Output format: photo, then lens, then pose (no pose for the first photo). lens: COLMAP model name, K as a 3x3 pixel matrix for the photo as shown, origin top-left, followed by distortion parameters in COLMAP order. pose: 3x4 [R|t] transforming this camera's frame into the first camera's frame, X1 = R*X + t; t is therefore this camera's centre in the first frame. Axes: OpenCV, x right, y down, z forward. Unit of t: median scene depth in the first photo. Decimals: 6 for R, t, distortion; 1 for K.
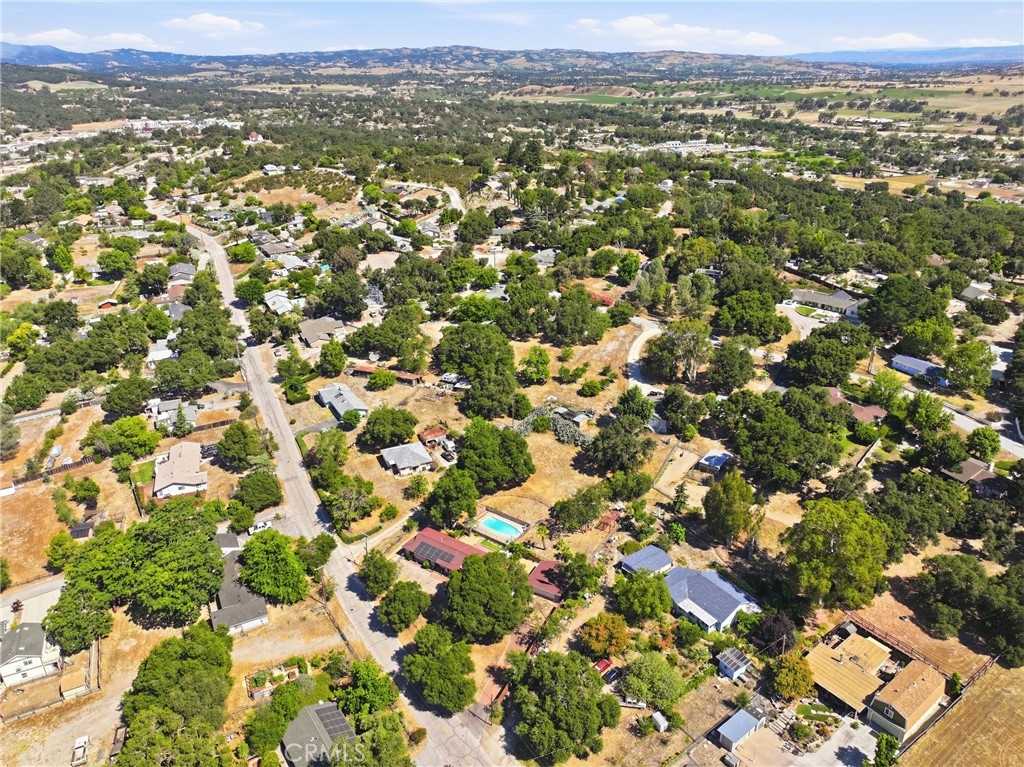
lens RADIAL K [[719.8, 0, 507.1], [0, 719.8, 384.7], [0, 0, 1]] dist [-0.001023, 0.018673]
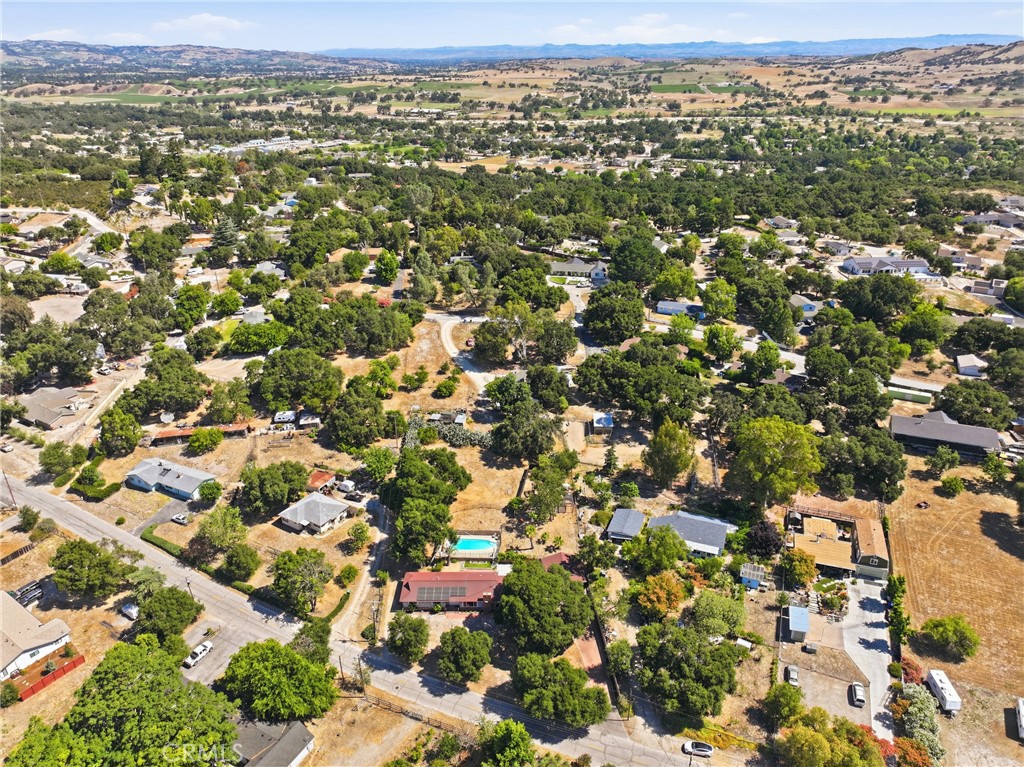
lens RADIAL K [[719.8, 0, 511.1], [0, 719.8, 392.4], [0, 0, 1]] dist [-0.001023, 0.018673]
pose [[0.828631, -0.238114, 0.506629, -0.371987], [0.231045, 0.969818, 0.077920, -0.055441], [-0.509892, 0.052488, 0.858636, 0.136049]]
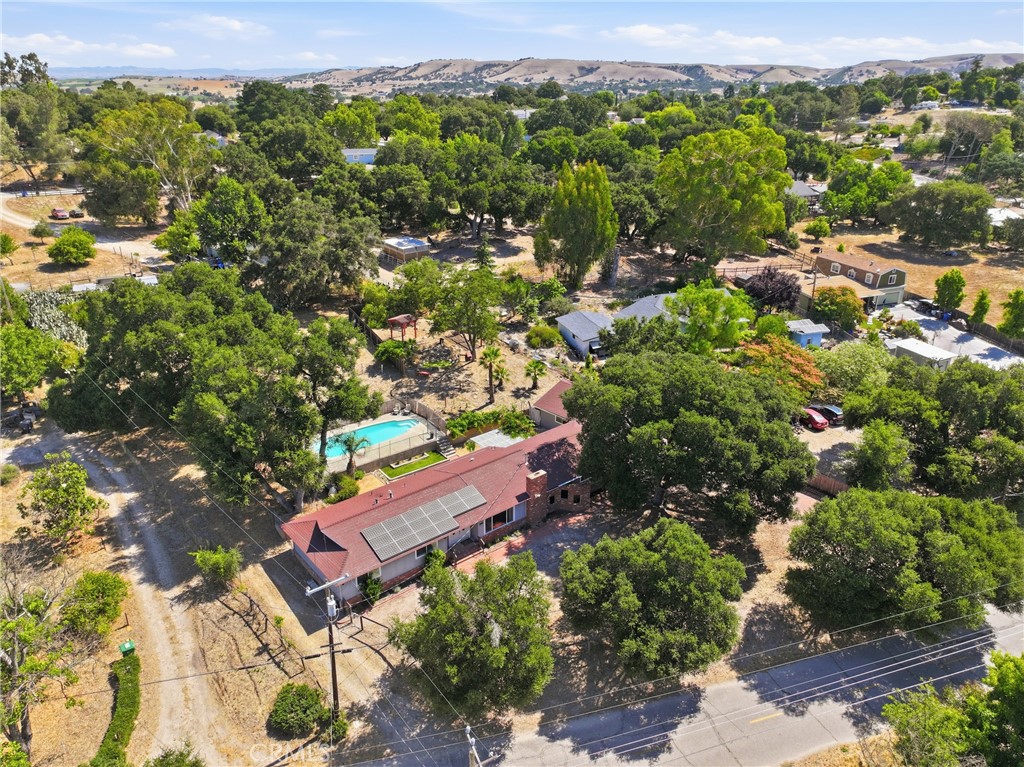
lens RADIAL K [[719.8, 0, 515.6], [0, 719.8, 387.3], [0, 0, 1]] dist [-0.001023, 0.018673]
pose [[0.268308, -0.365603, 0.891260, -0.313817], [0.392120, 0.886519, 0.245613, 0.098676], [-0.879916, 0.283581, 0.381221, 0.710077]]
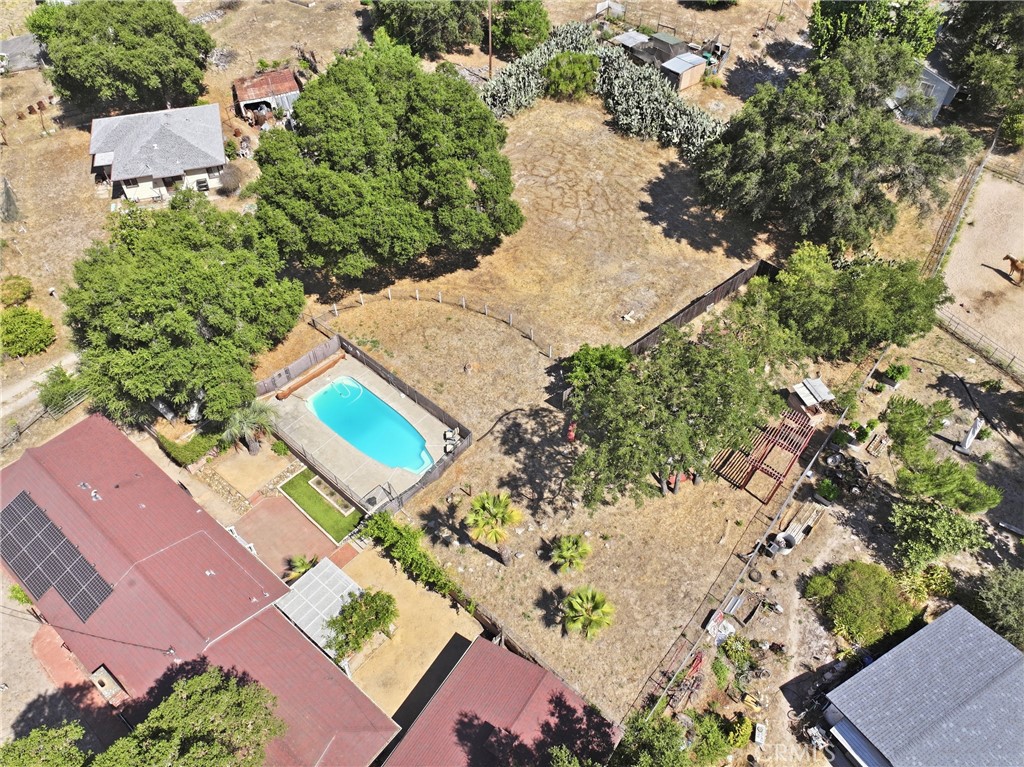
lens RADIAL K [[719.8, 0, 515.6], [0, 719.8, 382.8], [0, 0, 1]] dist [-0.001023, 0.018673]
pose [[0.996052, 0.078910, -0.040672, 0.054112], [-0.056873, 0.918986, 0.390166, 0.064664], [0.068165, -0.386312, 0.919846, 0.699288]]
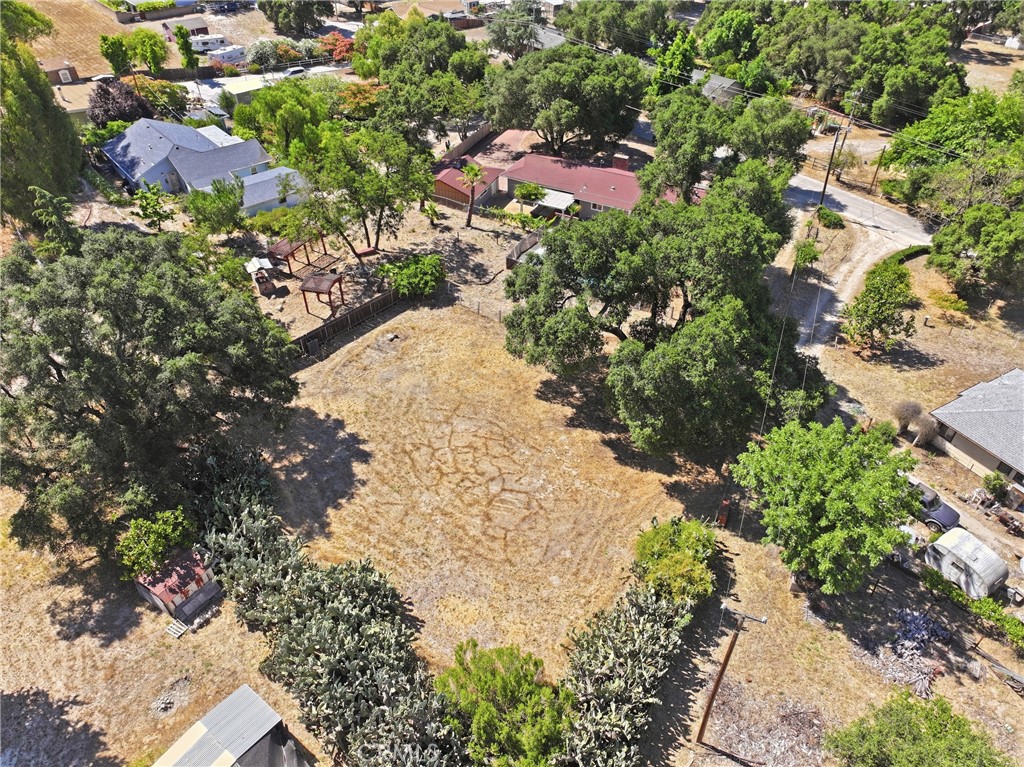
lens RADIAL K [[719.8, 0, 522.6], [0, 719.8, 378.1], [0, 0, 1]] dist [-0.001023, 0.018673]
pose [[-0.992670, 0.086838, -0.084055, 0.057927], [-0.037607, 0.439016, 0.897692, -0.120856], [0.114855, 0.894273, -0.432533, 1.134487]]
